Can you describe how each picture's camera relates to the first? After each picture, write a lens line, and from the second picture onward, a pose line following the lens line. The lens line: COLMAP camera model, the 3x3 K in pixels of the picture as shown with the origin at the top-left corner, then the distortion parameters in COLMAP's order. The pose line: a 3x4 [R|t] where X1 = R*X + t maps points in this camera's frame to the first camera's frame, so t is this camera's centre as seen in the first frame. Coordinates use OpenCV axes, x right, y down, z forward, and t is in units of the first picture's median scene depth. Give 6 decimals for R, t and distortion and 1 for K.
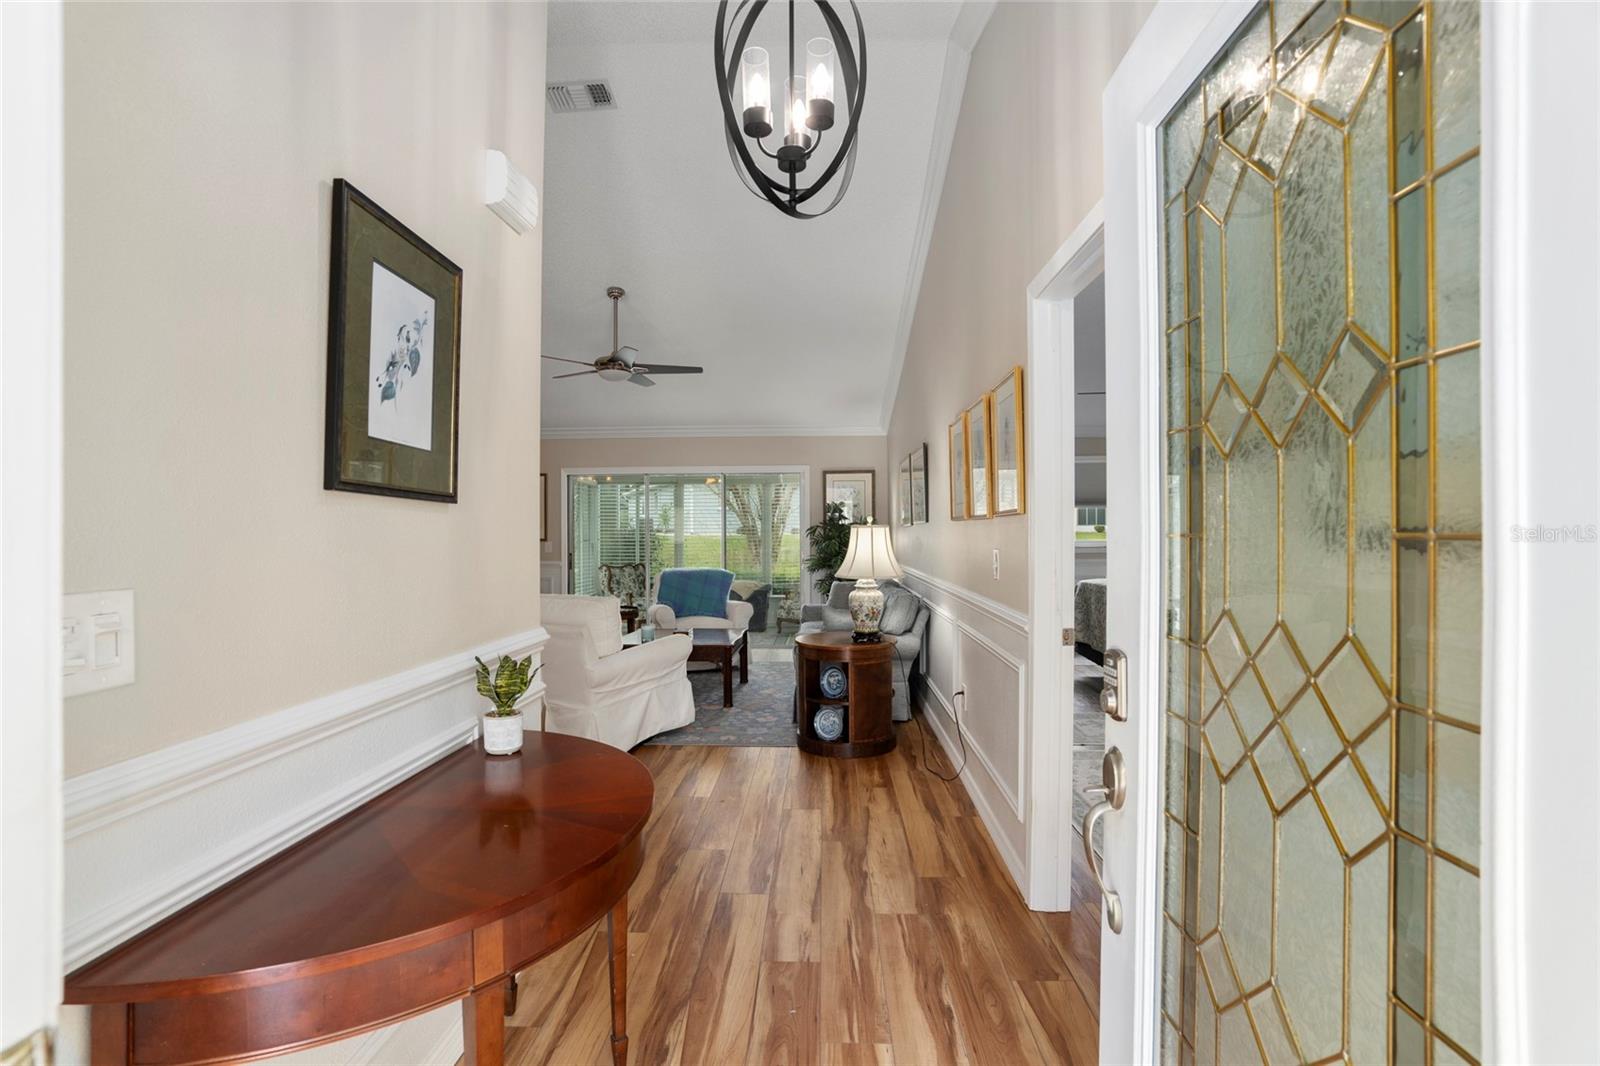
lens RADIAL K [[732.1, 0, 801.1], [0, 732.1, 530.2], [0, 0, 1]] dist [-0.057491, 0.024274]
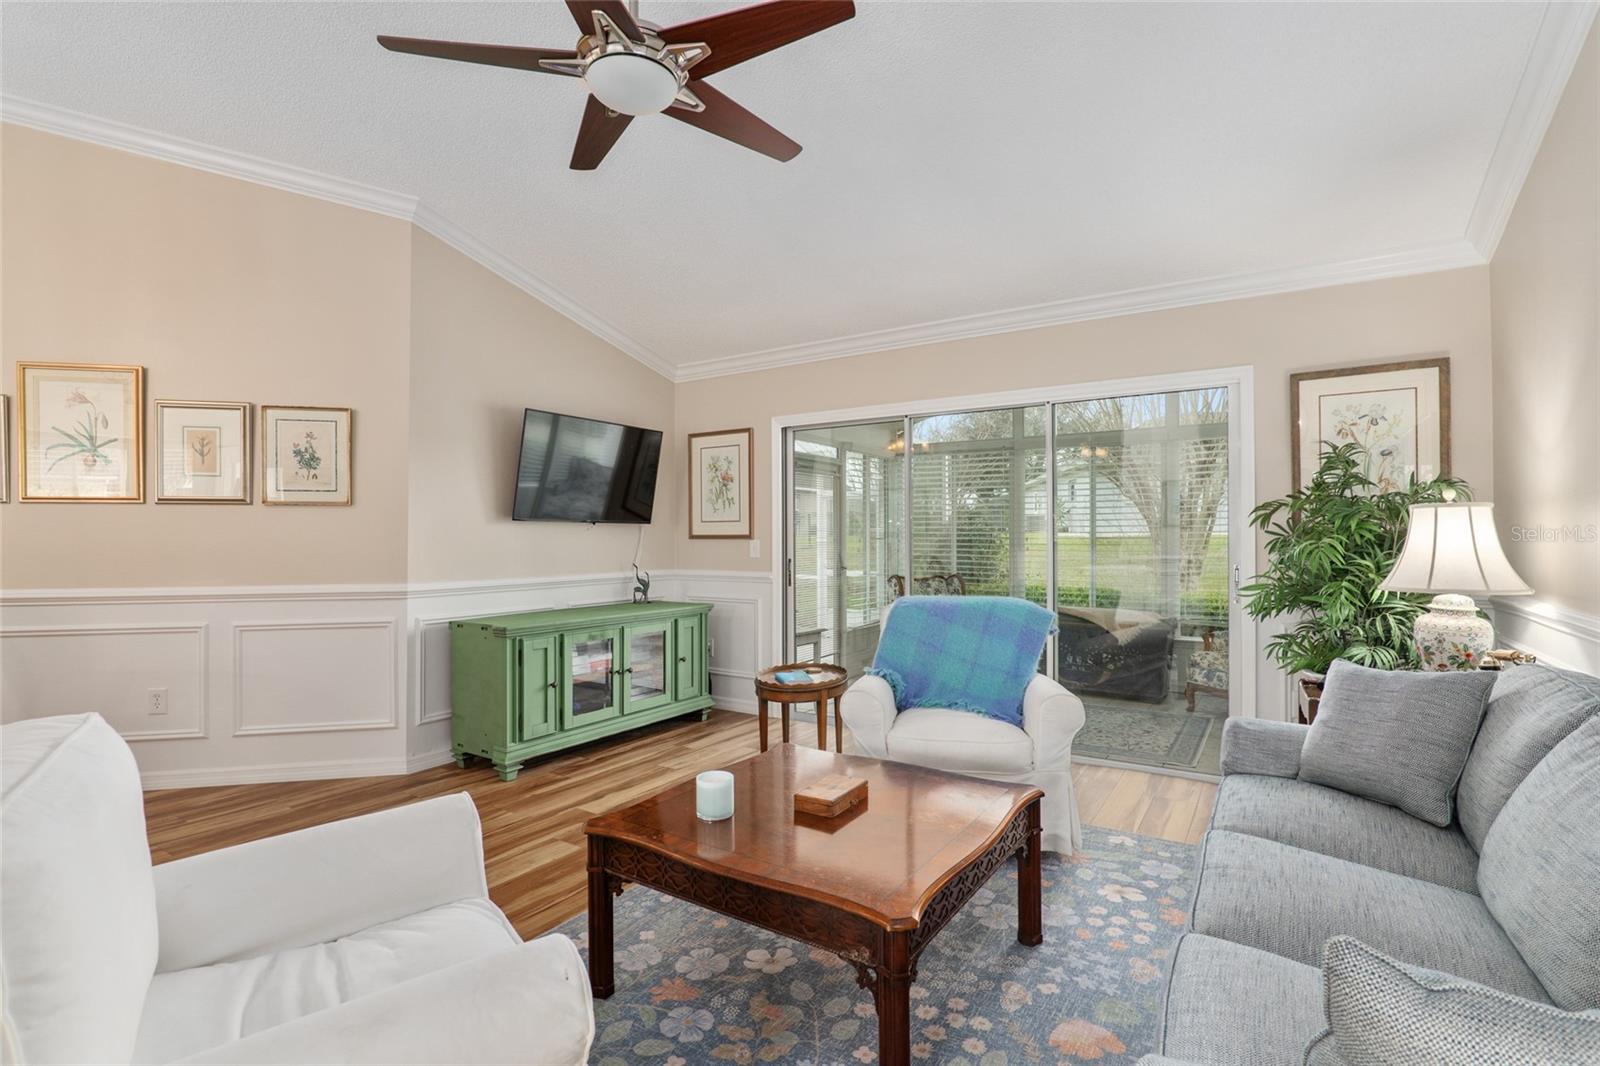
lens RADIAL K [[749.7, 0, 797.9], [0, 749.7, 533.8], [0, 0, 1]] dist [-0.024427, 0.006872]
pose [[0.855972, 0.001619, -0.517019, 0.011787], [0.000583, 0.999991, 0.004097, 0.012576], [0.517021, -0.003809, 0.855964, 0.716719]]
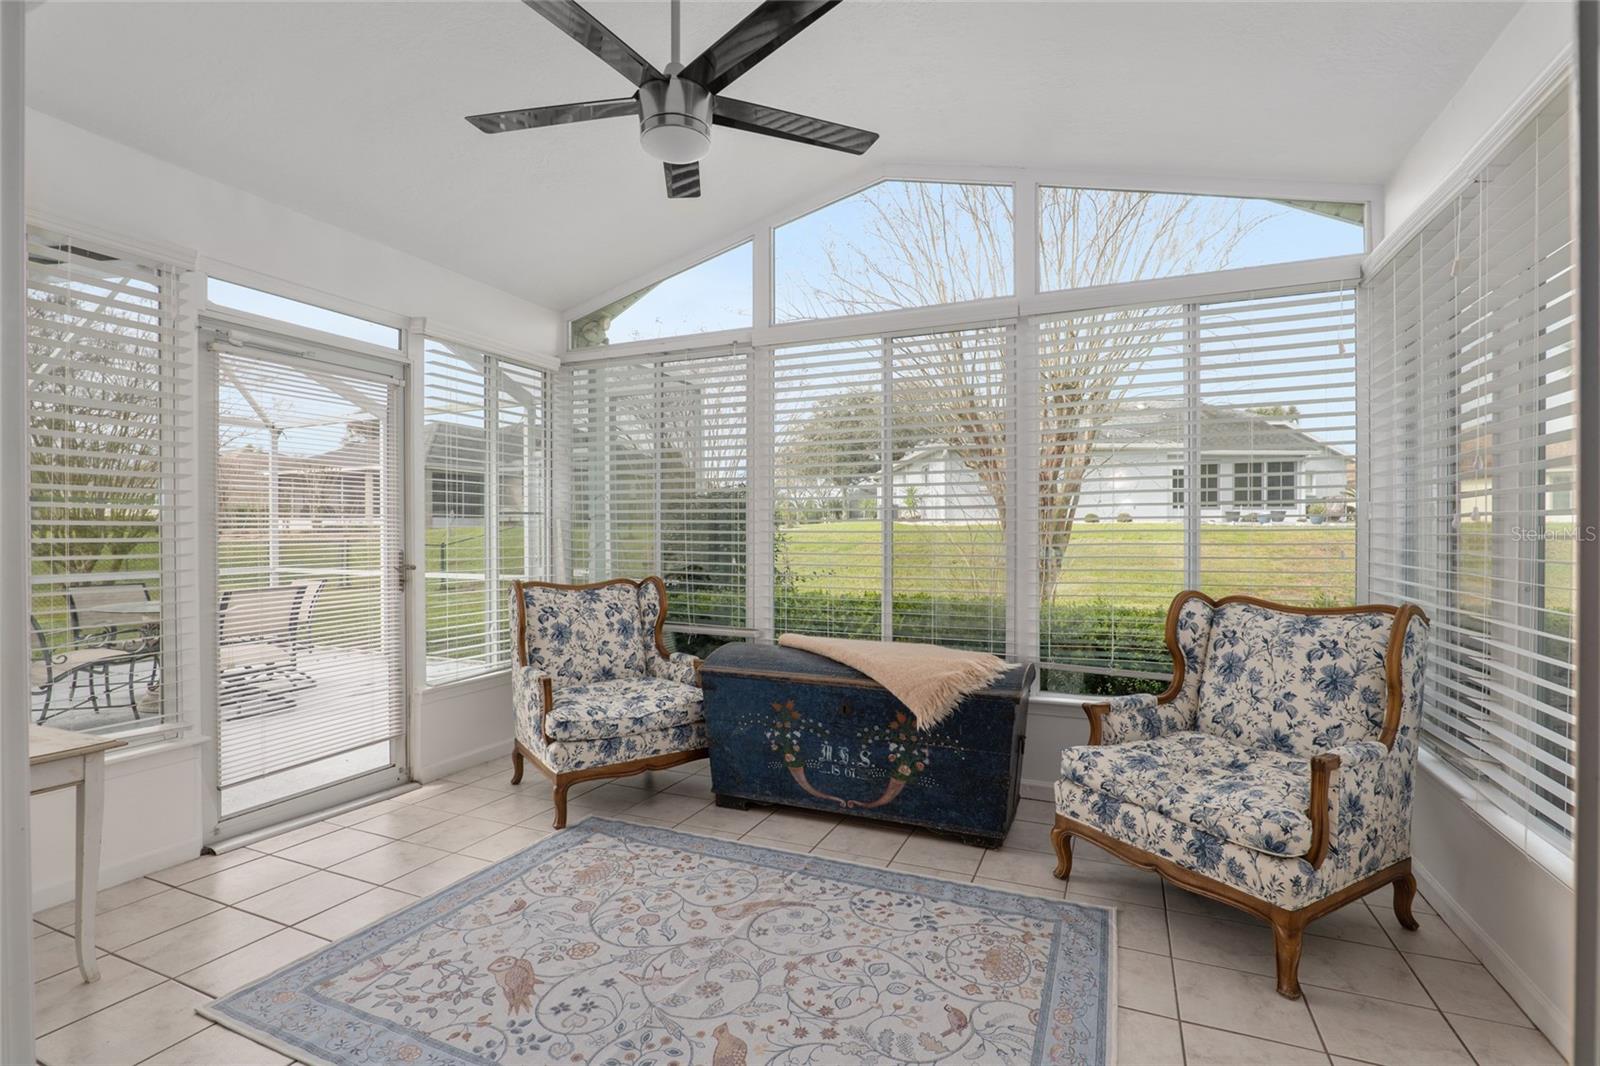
lens RADIAL K [[749.7, 0, 797.9], [0, 749.7, 533.8], [0, 0, 1]] dist [-0.024427, 0.006872]
pose [[0.931117, 0.005310, -0.364683, -0.041384], [-0.000814, 0.999922, 0.012480, 0.040420], [0.364721, -0.011324, 0.931048, 1.393118]]
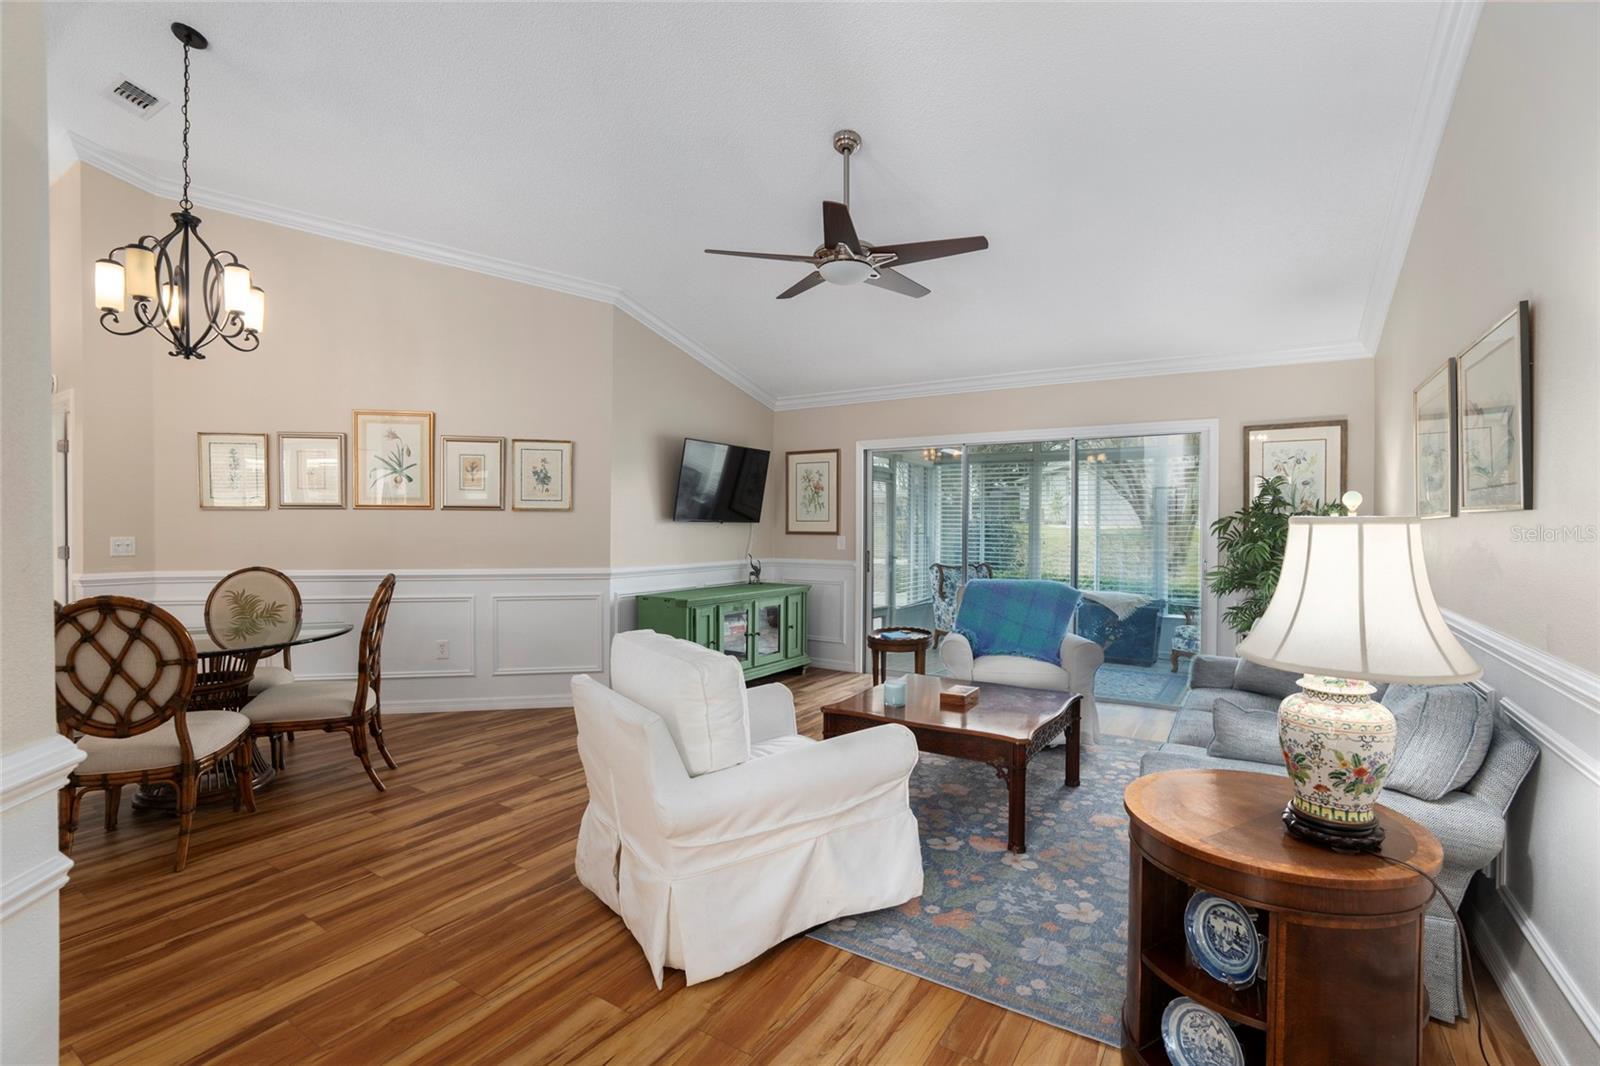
lens RADIAL K [[732.1, 0, 801.1], [0, 732.1, 530.2], [0, 0, 1]] dist [-0.057491, 0.024274]
pose [[0.857101, 0.014114, -0.514955, 0.034019], [-0.006931, 0.999850, 0.015869, -0.003369], [0.515102, -0.010033, 0.857070, 0.445382]]
